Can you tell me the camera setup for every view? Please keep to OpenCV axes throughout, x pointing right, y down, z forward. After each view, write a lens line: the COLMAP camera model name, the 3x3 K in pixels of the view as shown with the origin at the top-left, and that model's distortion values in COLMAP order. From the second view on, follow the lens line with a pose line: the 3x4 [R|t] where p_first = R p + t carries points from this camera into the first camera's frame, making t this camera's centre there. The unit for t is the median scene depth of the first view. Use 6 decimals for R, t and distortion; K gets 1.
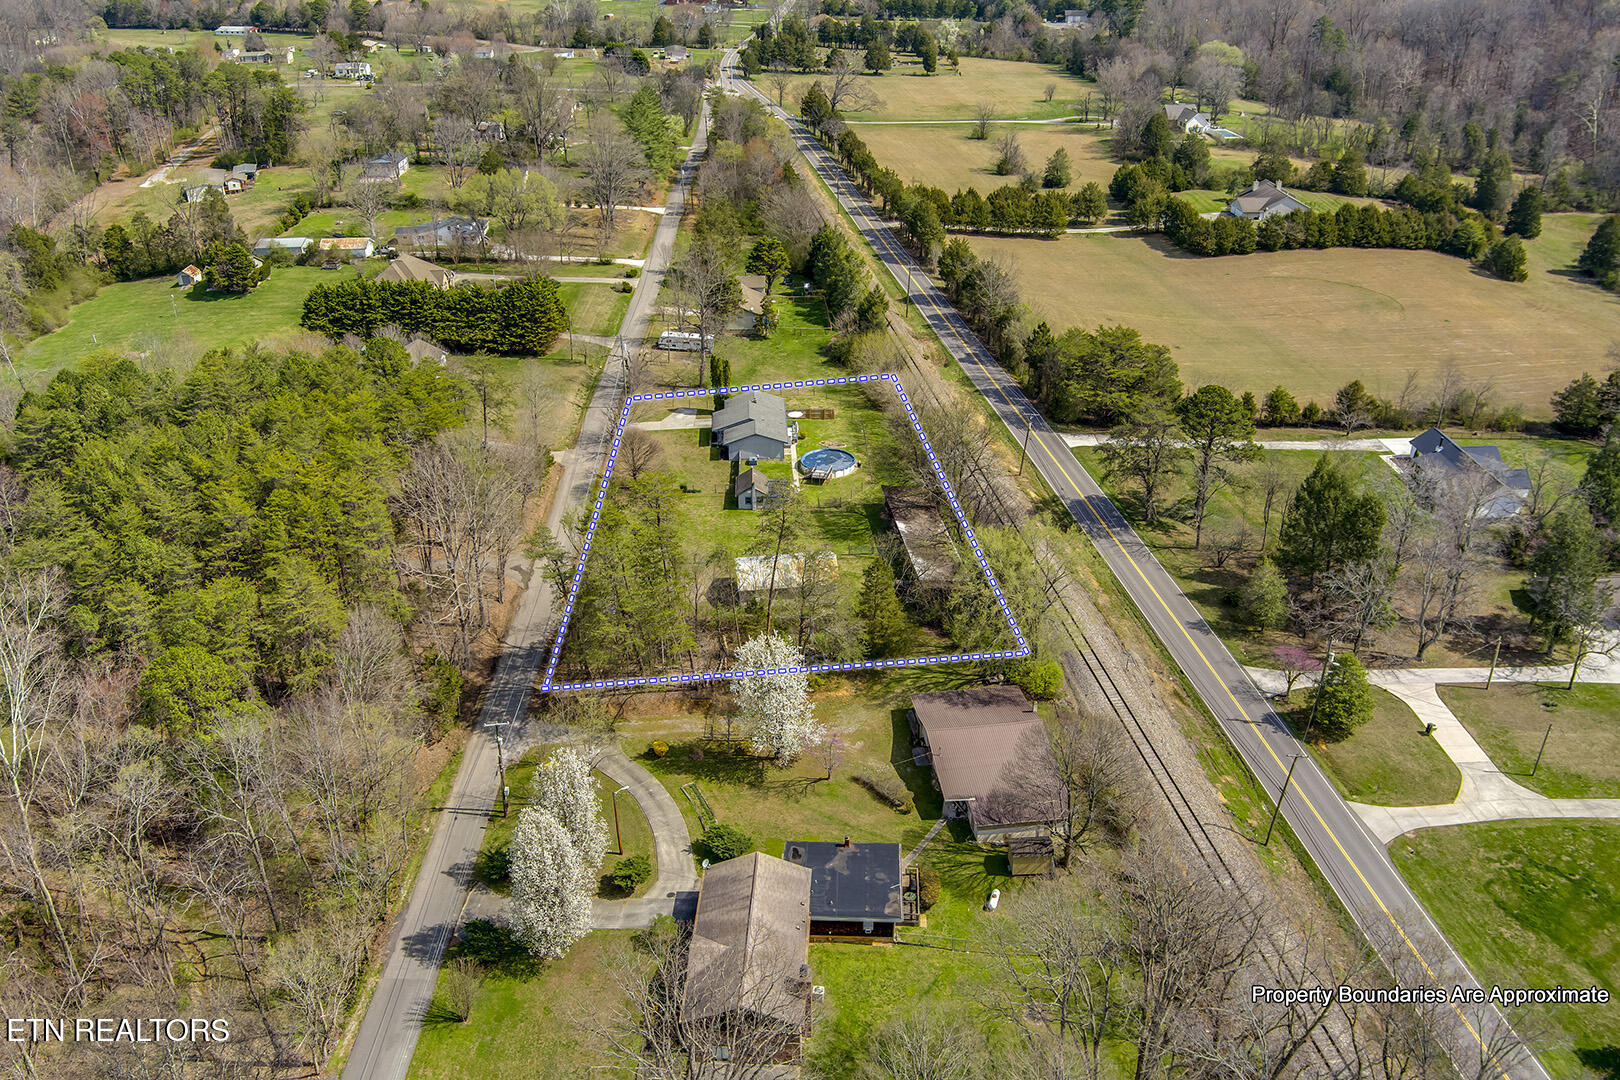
lens RADIAL K [[1304.8, 0, 805.2], [0, 1304.8, 556.5], [0, 0, 1]] dist [-0.068986, 0.005481]
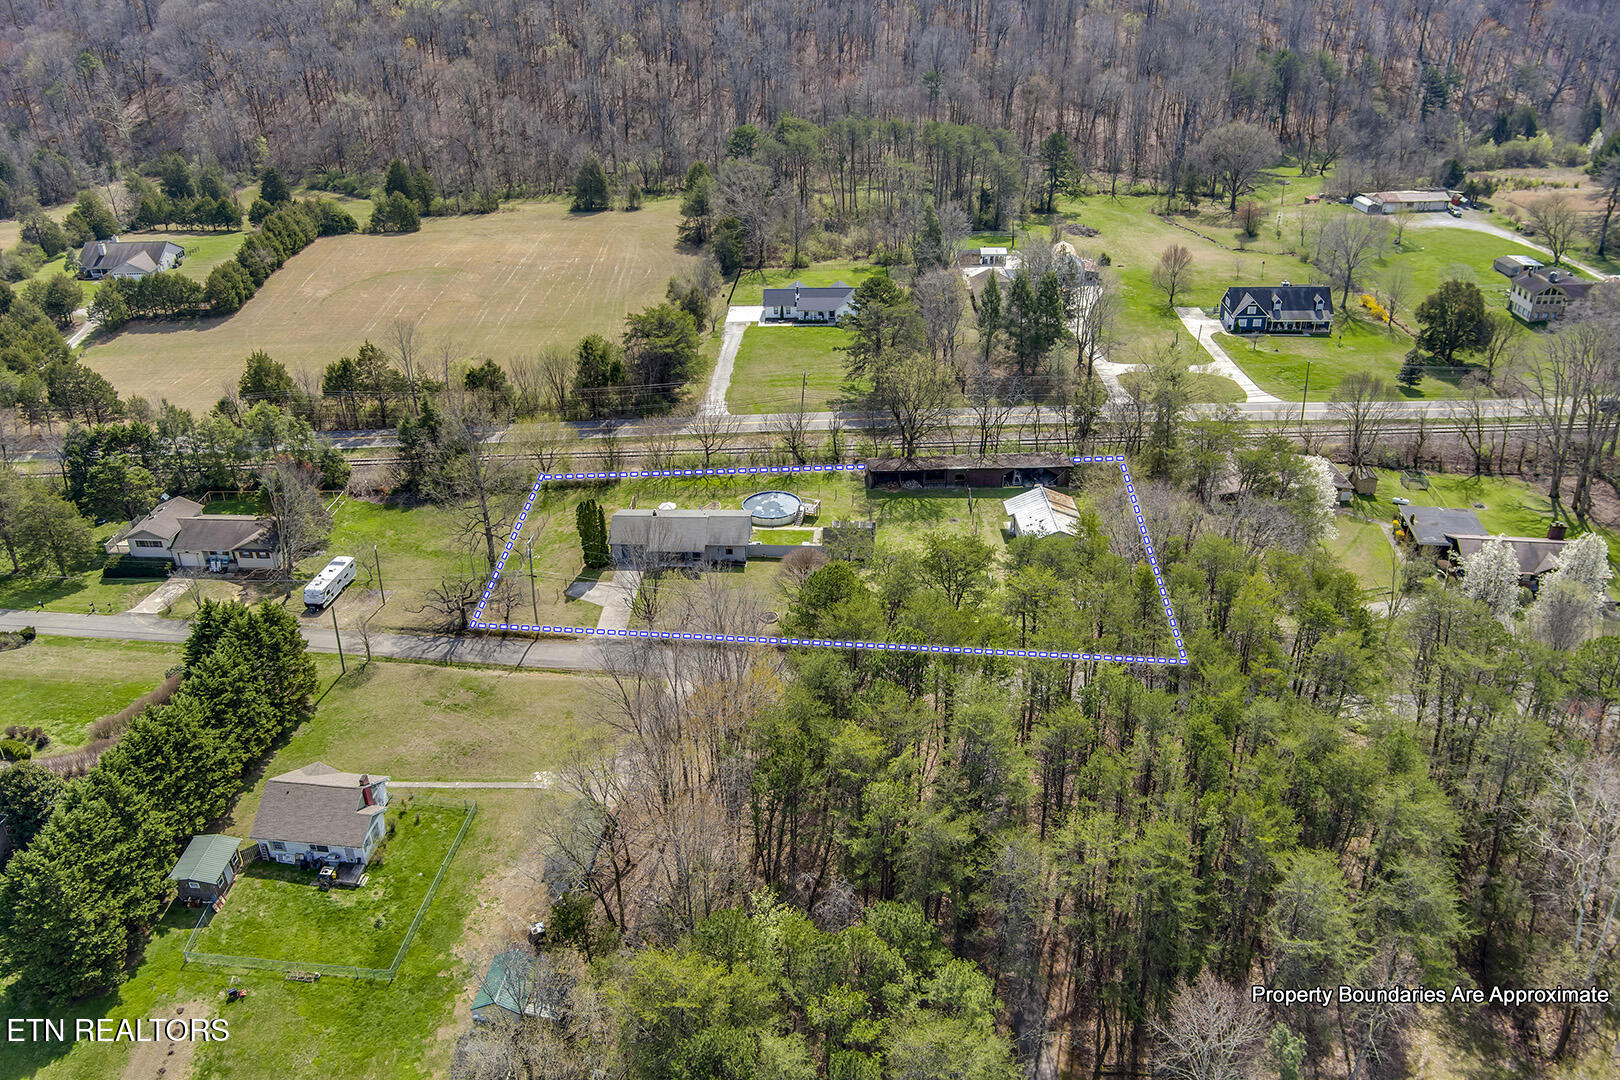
lens RADIAL K [[1304.8, 0, 805.2], [0, 1304.8, 556.5], [0, 0, 1]] dist [-0.068986, 0.005481]
pose [[0.097077, -0.481295, 0.871167, -0.656054], [0.492823, 0.783707, 0.378059, -0.313162], [-0.864698, 0.392630, 0.313273, 0.580212]]
